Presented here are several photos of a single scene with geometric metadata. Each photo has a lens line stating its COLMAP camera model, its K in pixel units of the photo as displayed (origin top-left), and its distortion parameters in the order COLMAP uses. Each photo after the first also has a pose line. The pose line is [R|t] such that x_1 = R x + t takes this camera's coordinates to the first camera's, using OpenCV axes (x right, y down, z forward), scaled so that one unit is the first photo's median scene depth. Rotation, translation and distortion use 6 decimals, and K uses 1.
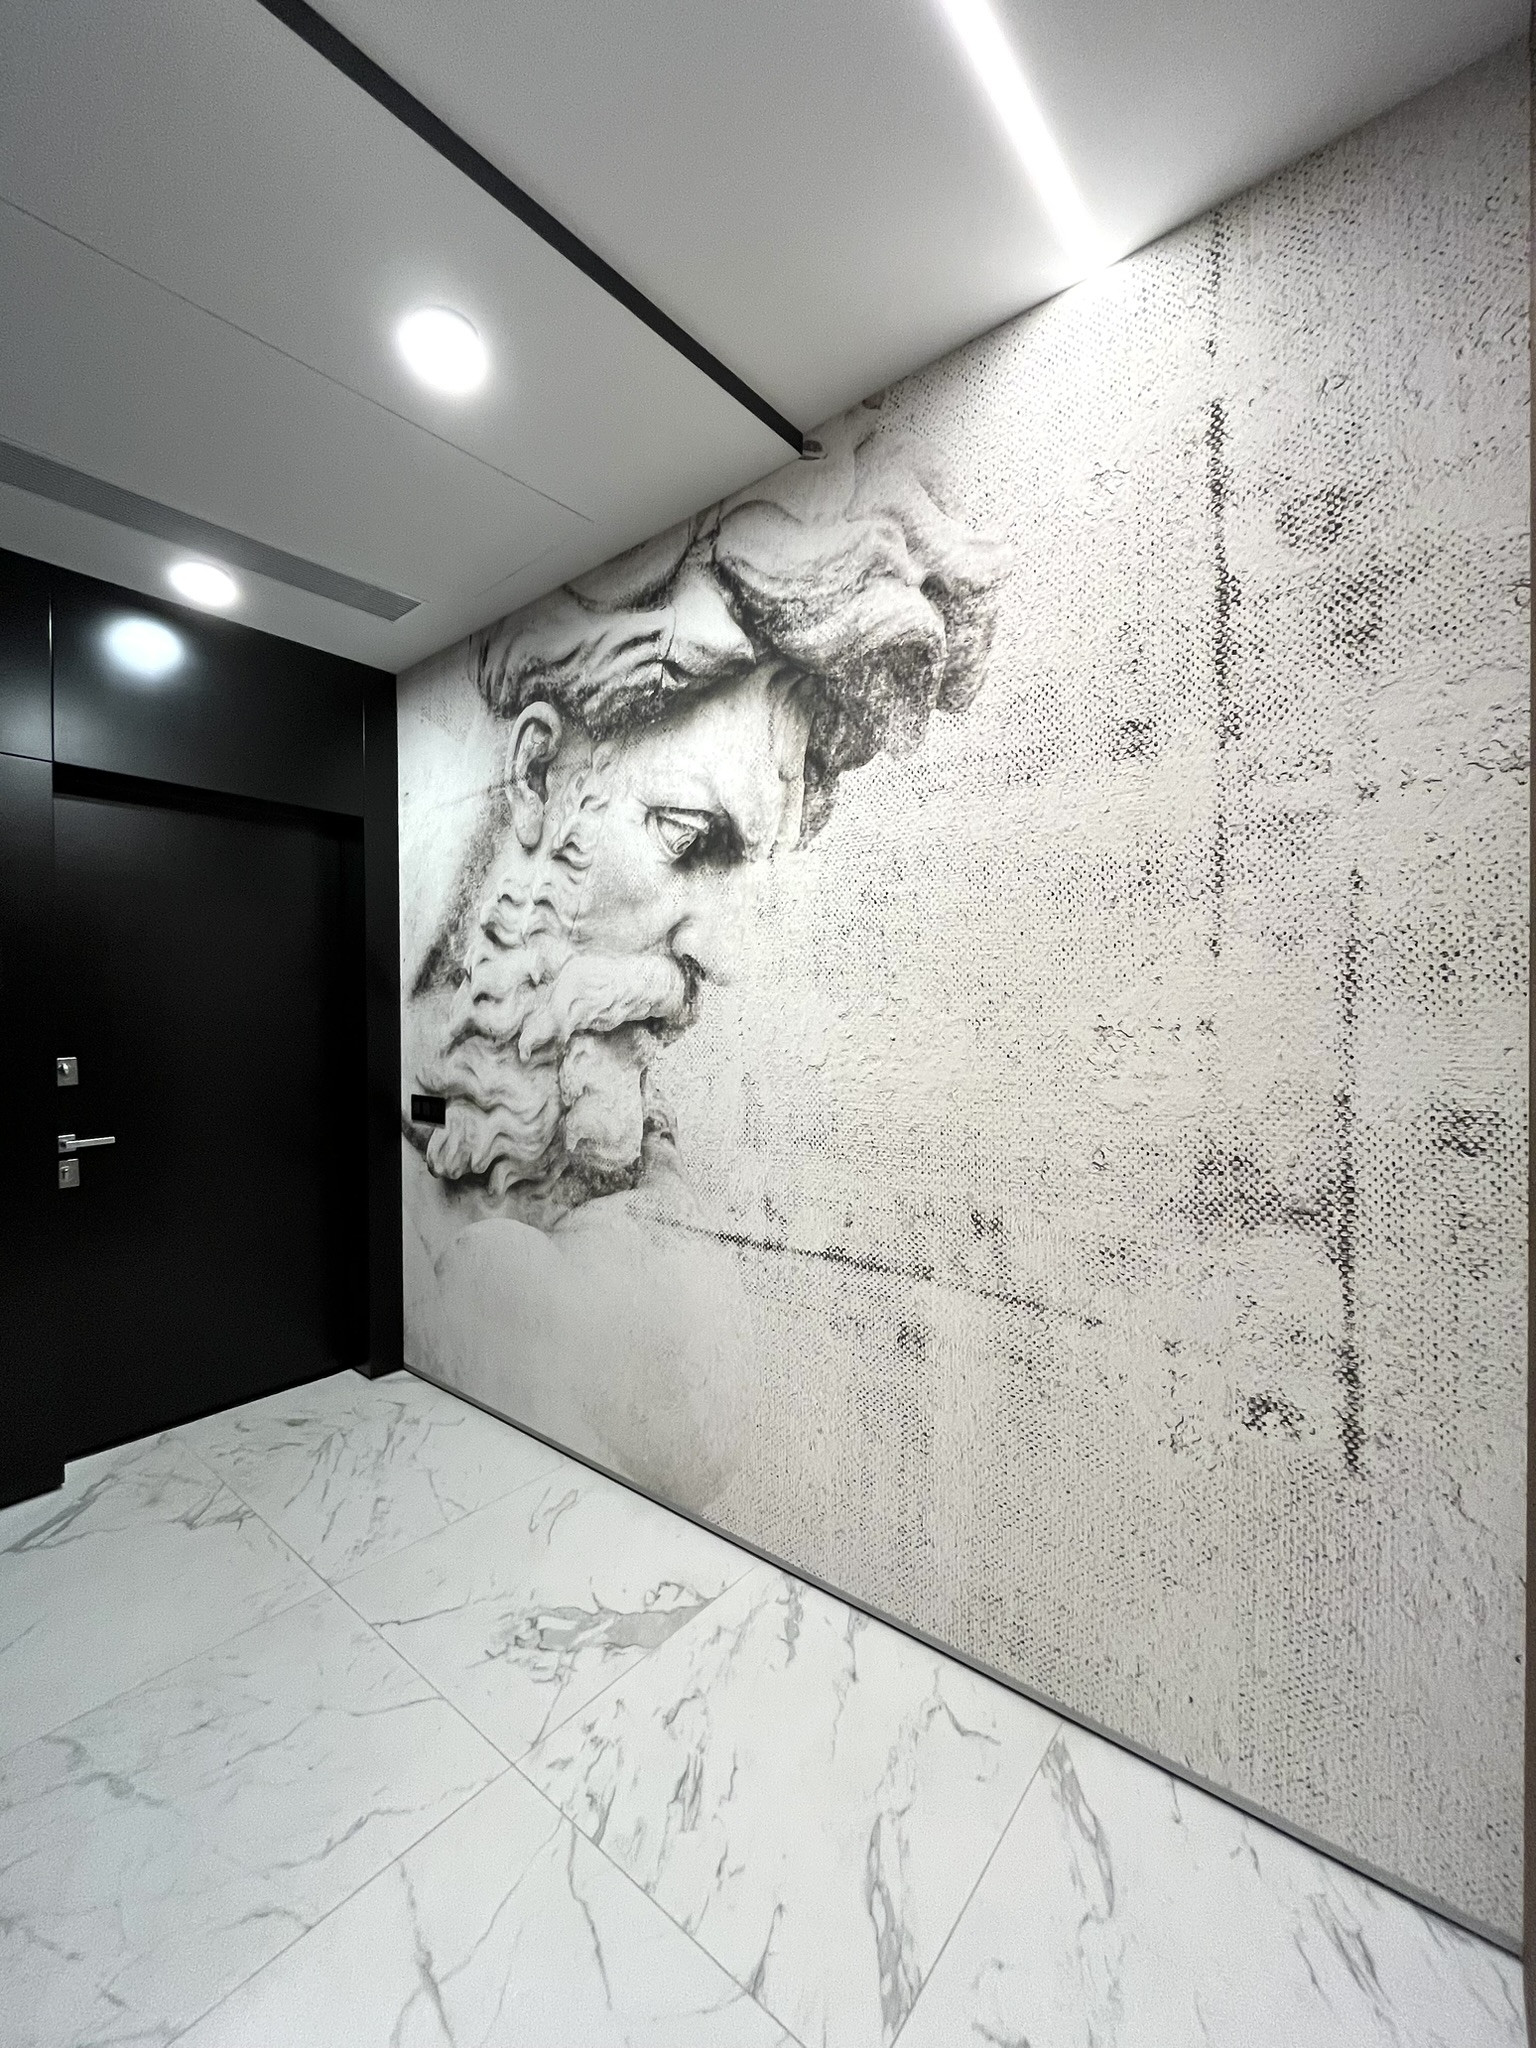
lens RADIAL K [[825.7, 0, 772.8], [0, 825.7, 1025.3], [0, 0, 1]] dist [-0.003338, -0.000160]
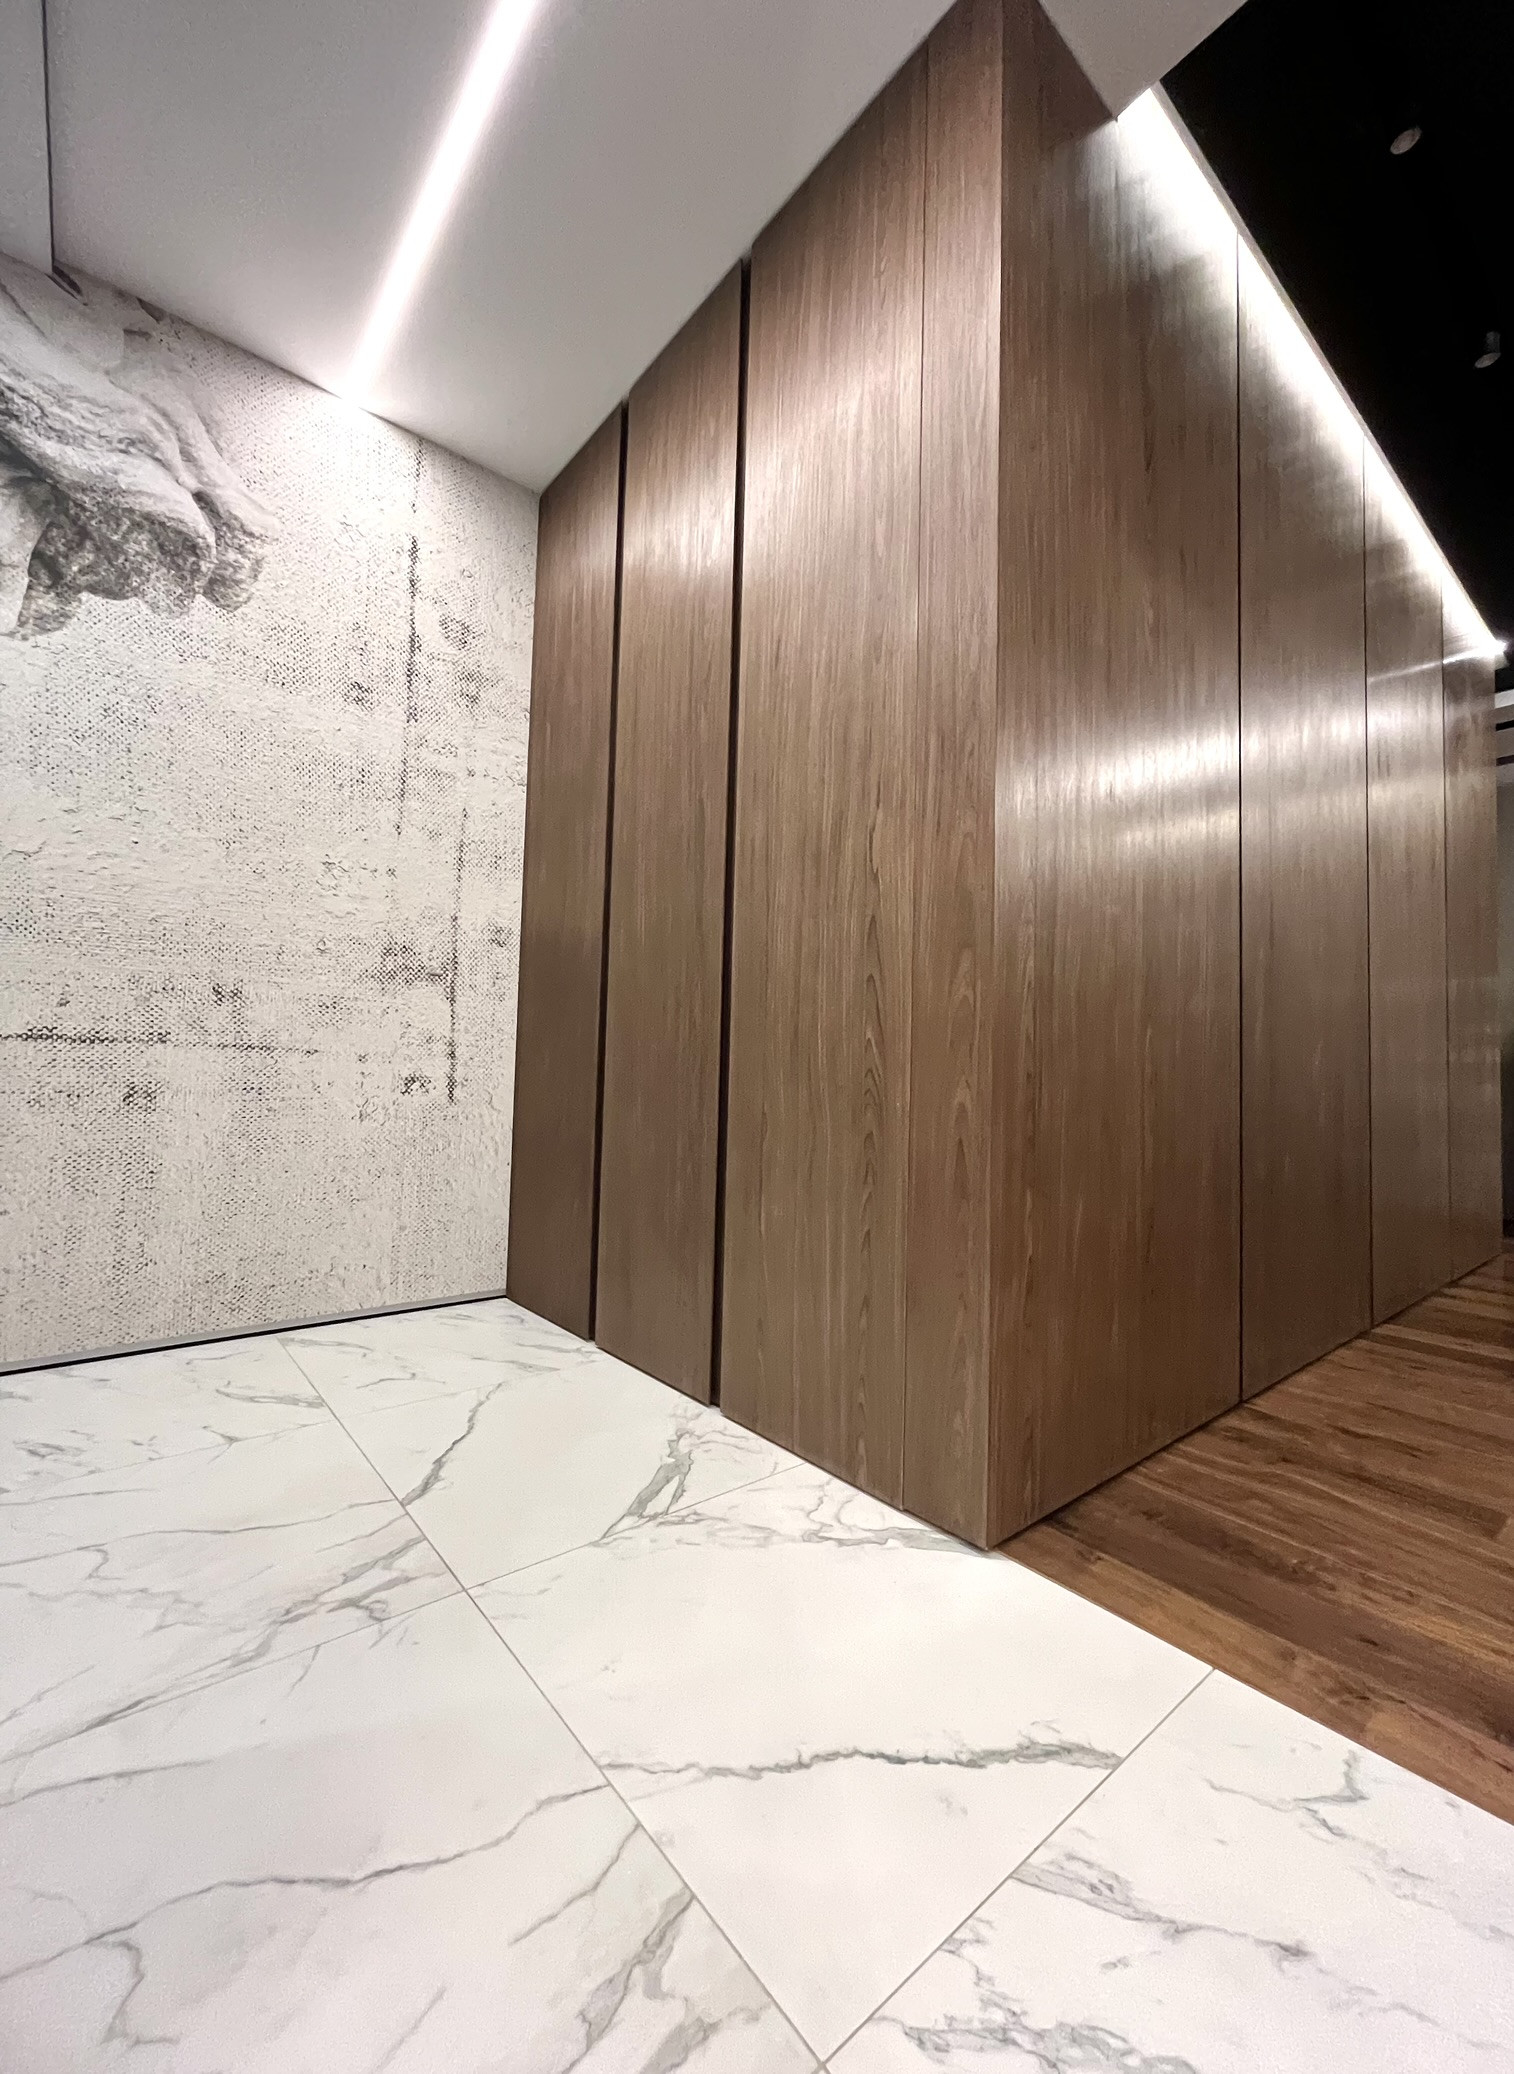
lens RADIAL K [[836.2, 0, 773.6], [0, 836.2, 1035.4], [0, 0, 1]] dist [-0.003338, -0.000160]
pose [[0.197475, 0.055968, 0.978709, -0.893713], [-0.017354, 0.998412, -0.053593, 0.368693], [-0.980154, -0.006402, 0.198133, -0.137434]]
